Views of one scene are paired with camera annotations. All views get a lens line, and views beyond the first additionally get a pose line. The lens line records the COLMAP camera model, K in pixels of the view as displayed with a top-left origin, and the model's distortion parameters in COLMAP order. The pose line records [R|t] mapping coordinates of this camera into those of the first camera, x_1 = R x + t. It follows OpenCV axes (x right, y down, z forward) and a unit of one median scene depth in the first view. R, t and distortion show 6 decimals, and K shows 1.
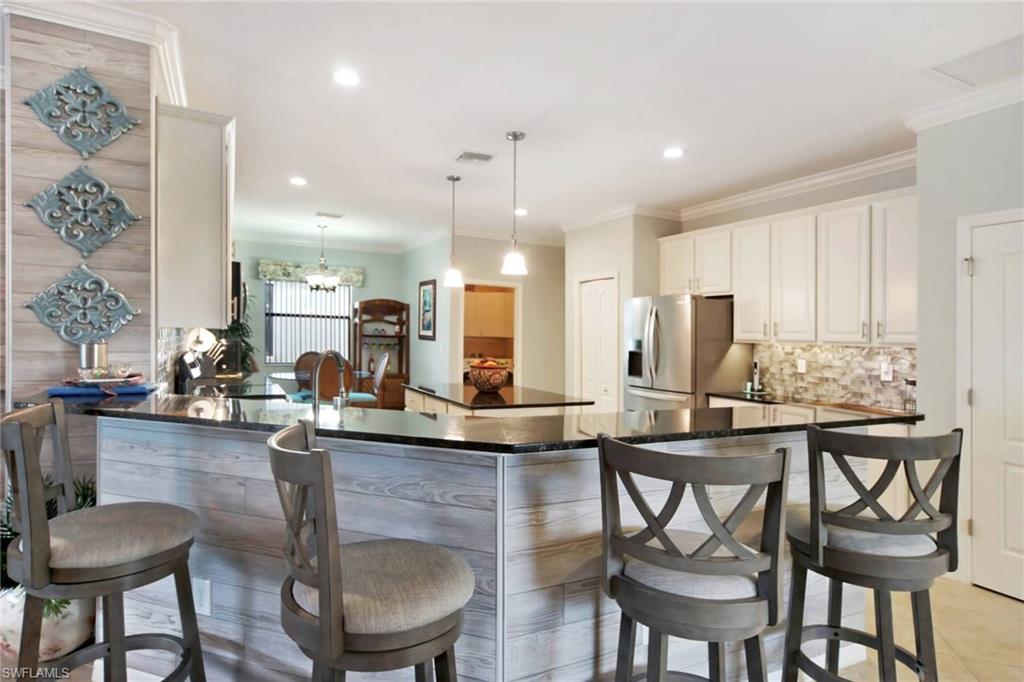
lens RADIAL K [[557.0, 0, 509.8], [0, 557.0, 338.1], [0, 0, 1]] dist [0.000807, 0.000508]
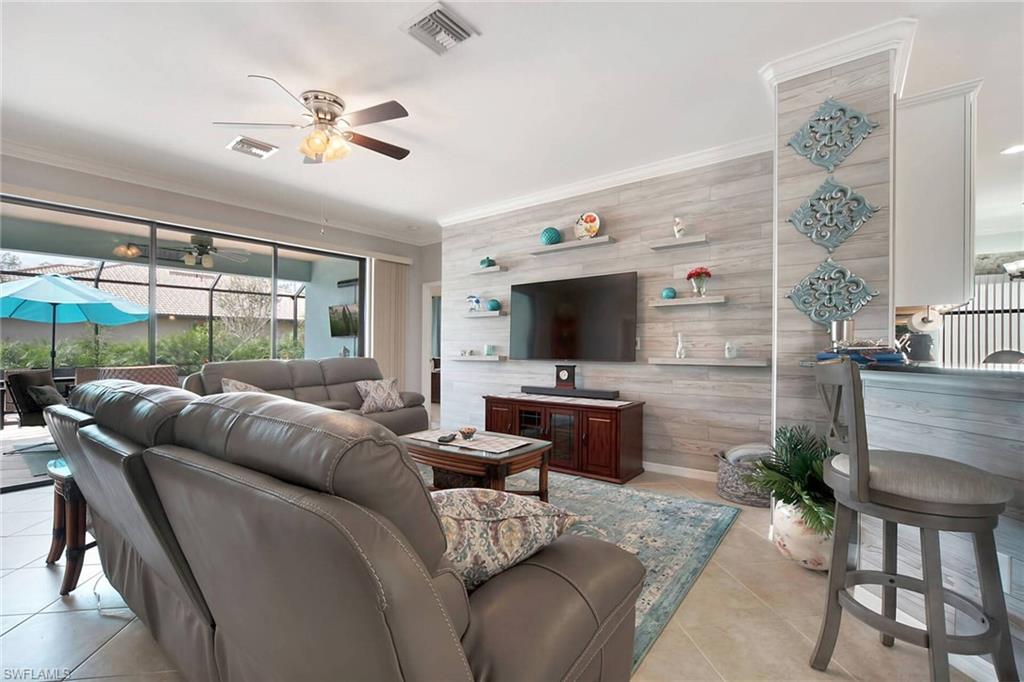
lens RADIAL K [[452.9, 0, 507.9], [0, 452.9, 345.3], [0, 0, 1]] dist [0.002295, 0.000497]
pose [[0.428031, -0.023539, -0.903458, -0.166163], [0.012843, 0.999718, -0.019962, 0.072035], [0.903673, -0.003059, 0.428212, -0.077863]]
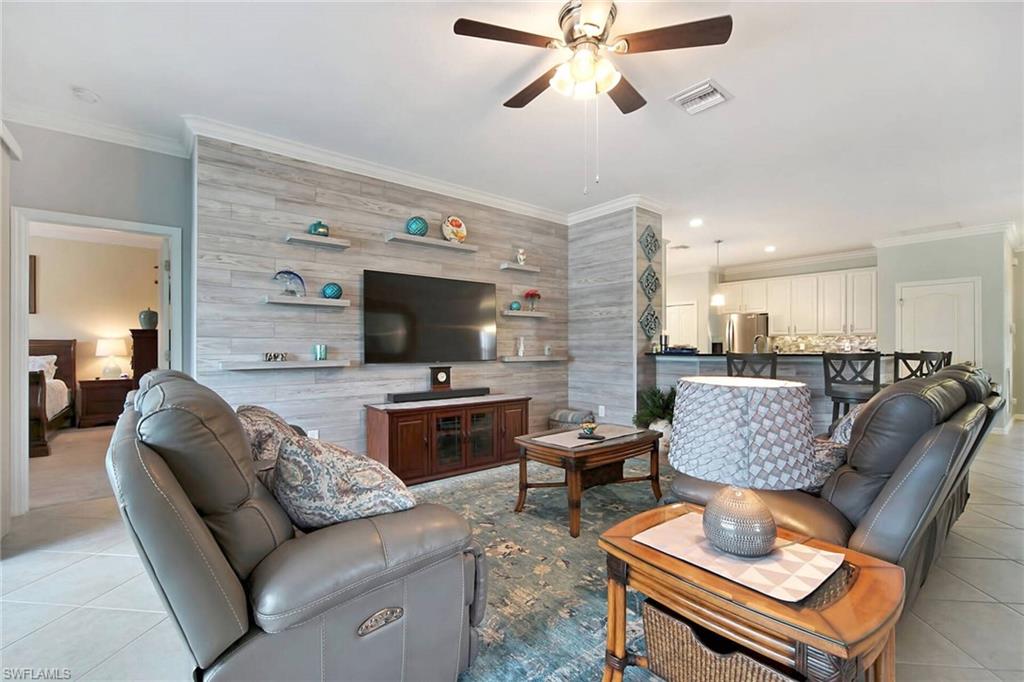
lens RADIAL K [[452.9, 0, 508.1], [0, 452.9, 348.7], [0, 0, 1]] dist [0.002295, 0.000497]
pose [[0.975743, -0.022579, 0.217751, -1.794434], [0.021630, 0.999743, 0.006742, 0.043072], [-0.217848, -0.001869, 0.975981, -0.841116]]
